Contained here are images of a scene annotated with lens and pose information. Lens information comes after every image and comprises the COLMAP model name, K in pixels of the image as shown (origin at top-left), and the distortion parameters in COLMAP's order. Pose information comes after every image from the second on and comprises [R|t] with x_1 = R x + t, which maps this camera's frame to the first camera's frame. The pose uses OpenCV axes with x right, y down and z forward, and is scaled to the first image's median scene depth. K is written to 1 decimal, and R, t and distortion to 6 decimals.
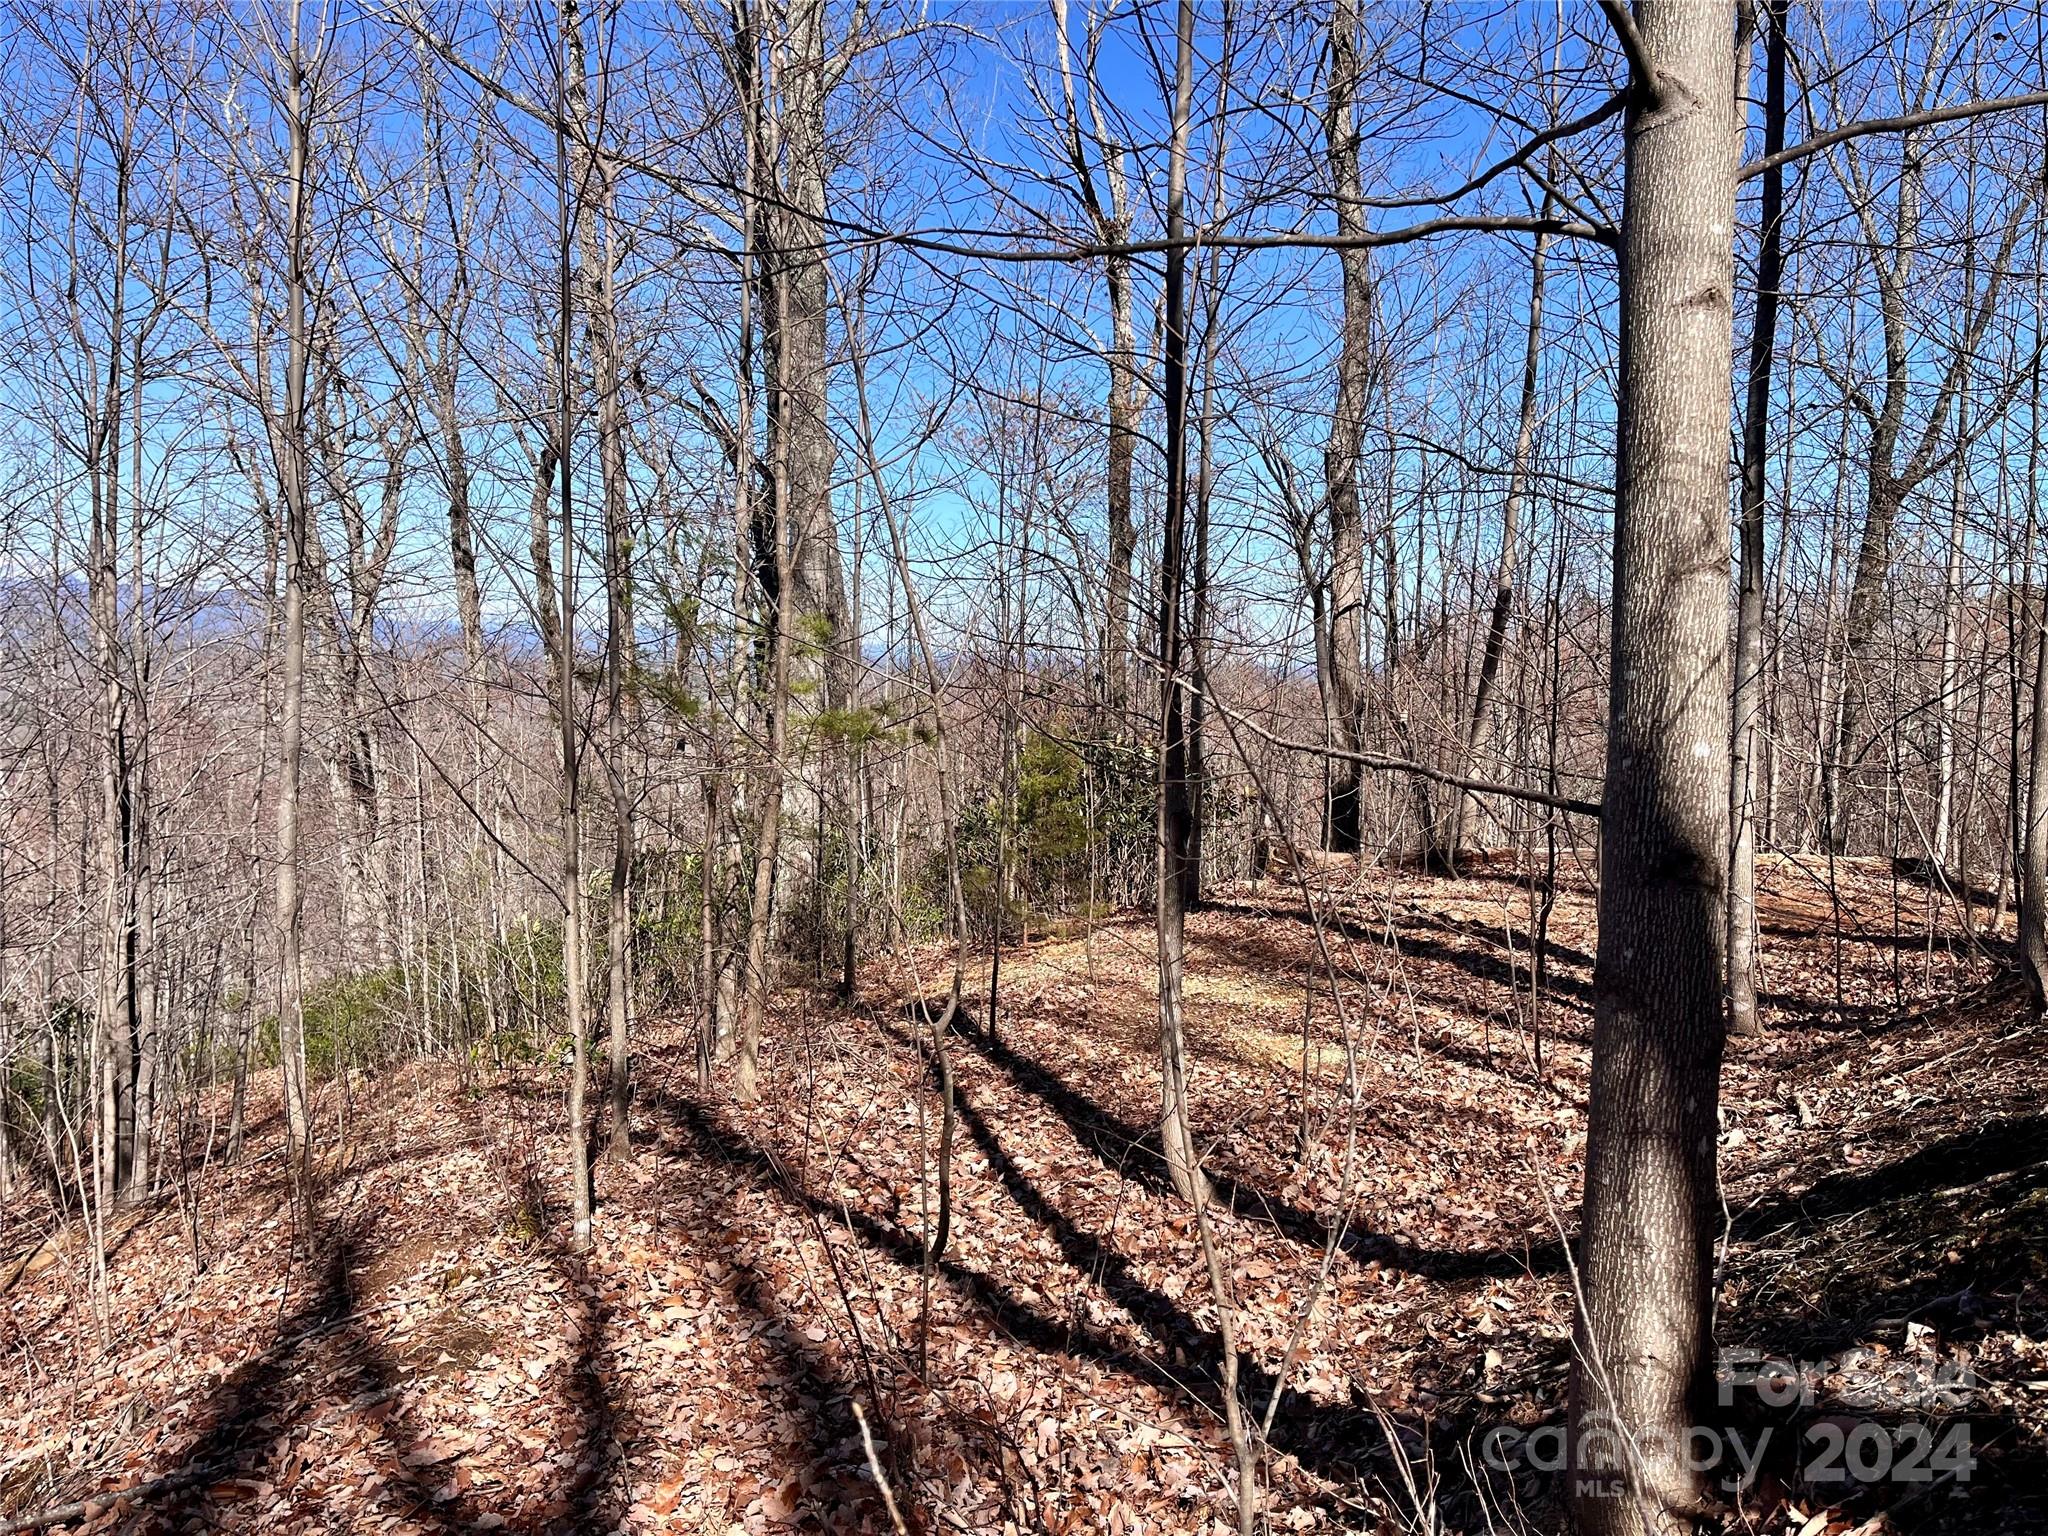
lens RADIAL K [[1552.4, 0, 1024.1], [0, 1552.4, 763.8], [0, 0, 1]] dist [0.078163, -0.101445]
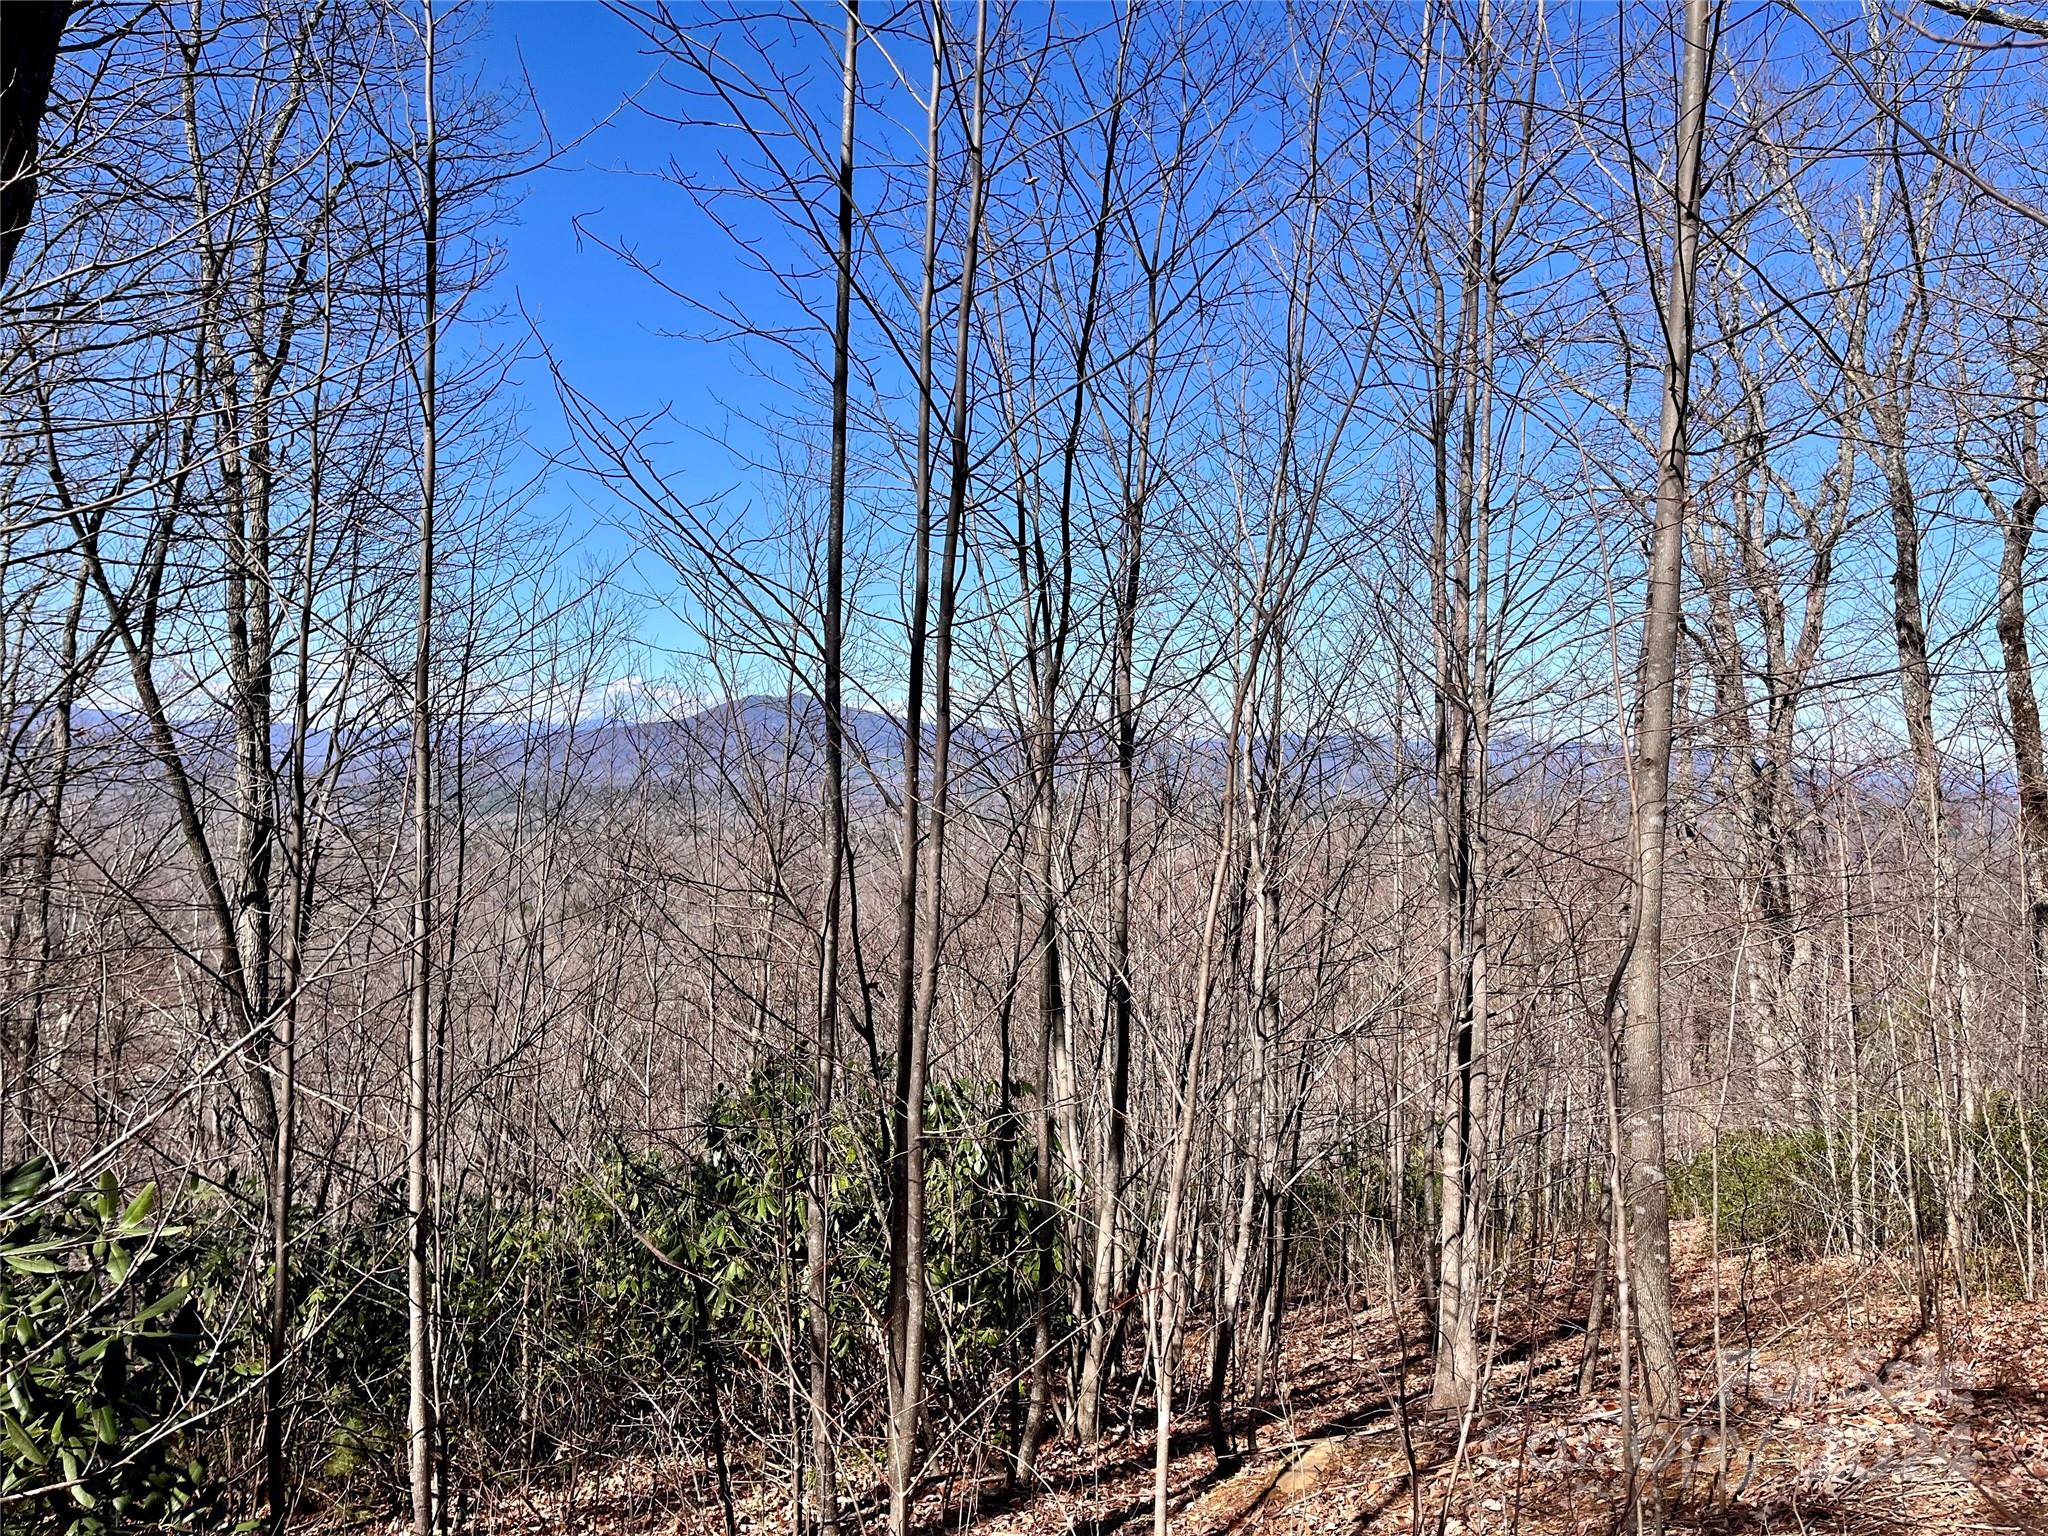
lens RADIAL K [[1552.4, 0, 1029.6], [0, 1552.4, 766.4], [0, 0, 1]] dist [0.078163, -0.101445]
pose [[0.665003, -0.013695, -0.746715, -0.051811], [-0.054275, 0.996302, -0.066609, 0.015440], [0.744866, 0.084823, 0.661800, 0.123624]]
